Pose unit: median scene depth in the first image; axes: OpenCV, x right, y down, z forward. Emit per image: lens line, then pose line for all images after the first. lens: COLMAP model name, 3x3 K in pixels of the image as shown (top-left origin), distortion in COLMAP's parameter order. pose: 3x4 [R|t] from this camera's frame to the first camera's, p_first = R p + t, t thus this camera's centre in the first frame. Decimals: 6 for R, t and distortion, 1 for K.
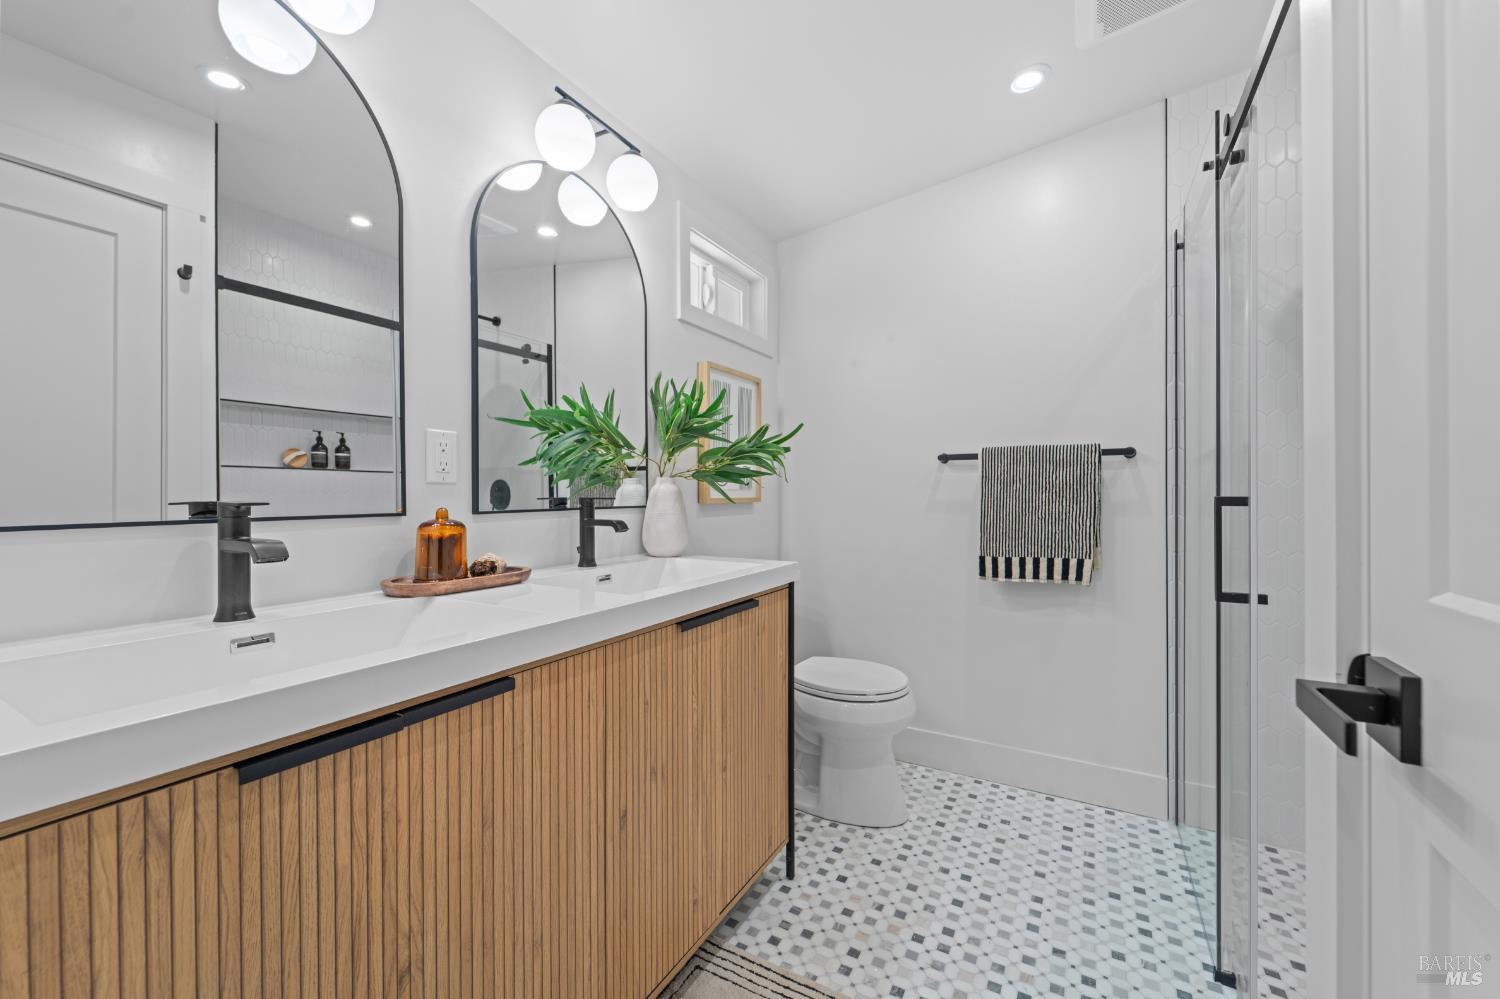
lens RADIAL K [[607.3, 0, 744.9], [0, 607.3, 496.3], [0, 0, 1]] dist [0.008366, -0.003211]
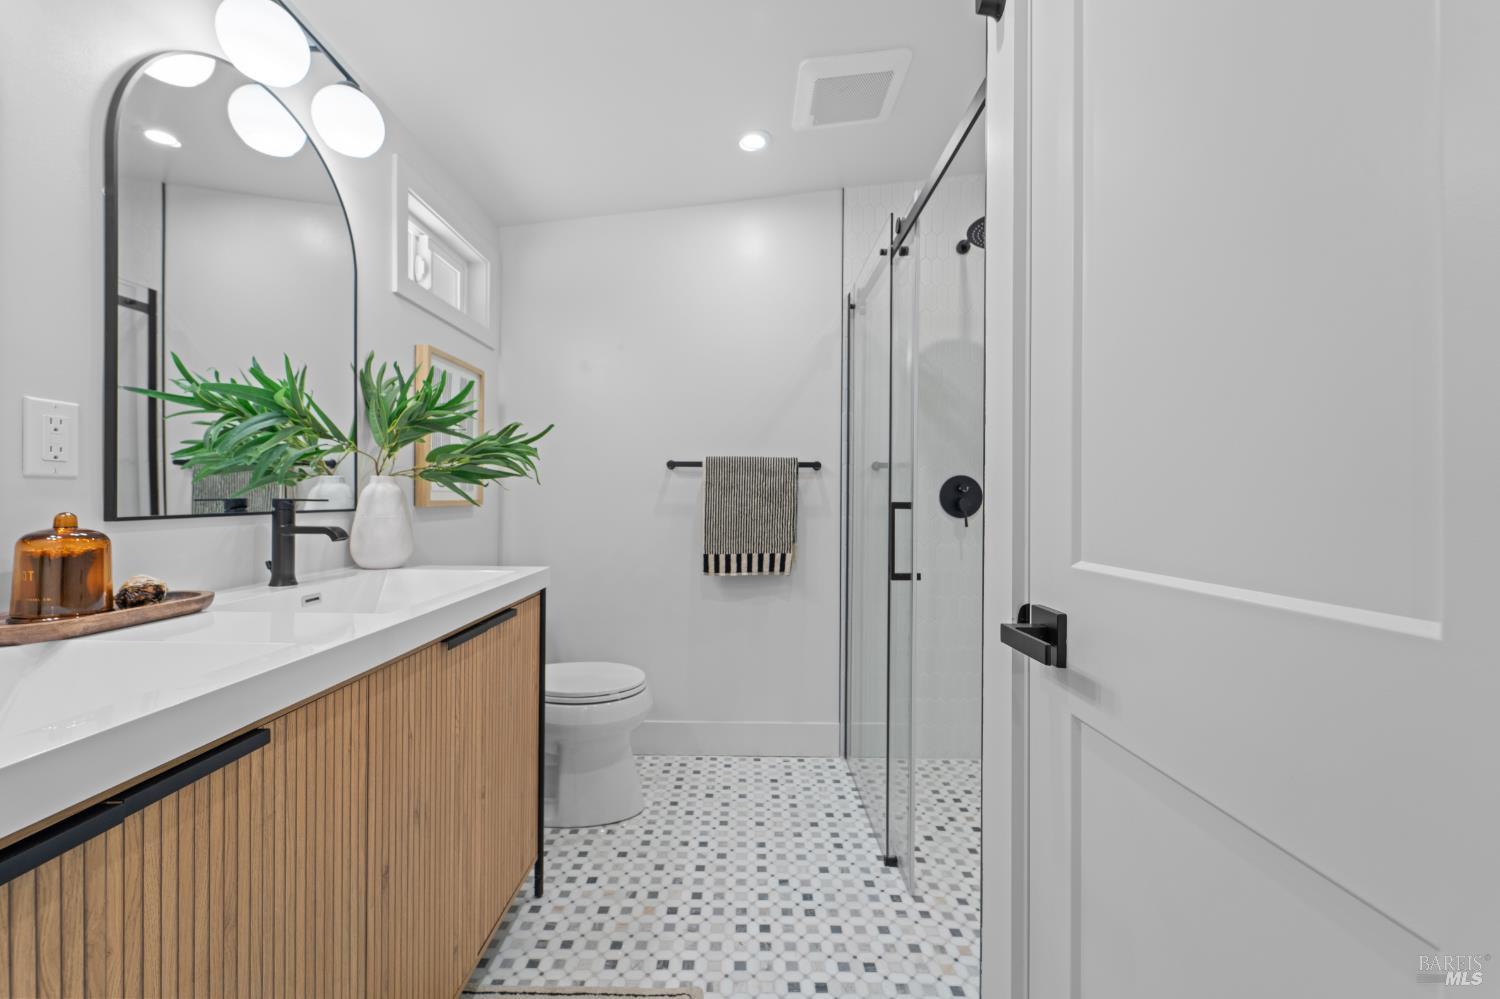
lens RADIAL K [[607.3, 0, 745.2], [0, 607.3, 500.5], [0, 0, 1]] dist [0.008366, -0.003211]
pose [[0.864752, 0.006394, 0.502158, -0.143257], [-0.007221, 0.999974, -0.000297, -0.000074], [-0.502147, -0.003369, 0.864776, 0.006539]]
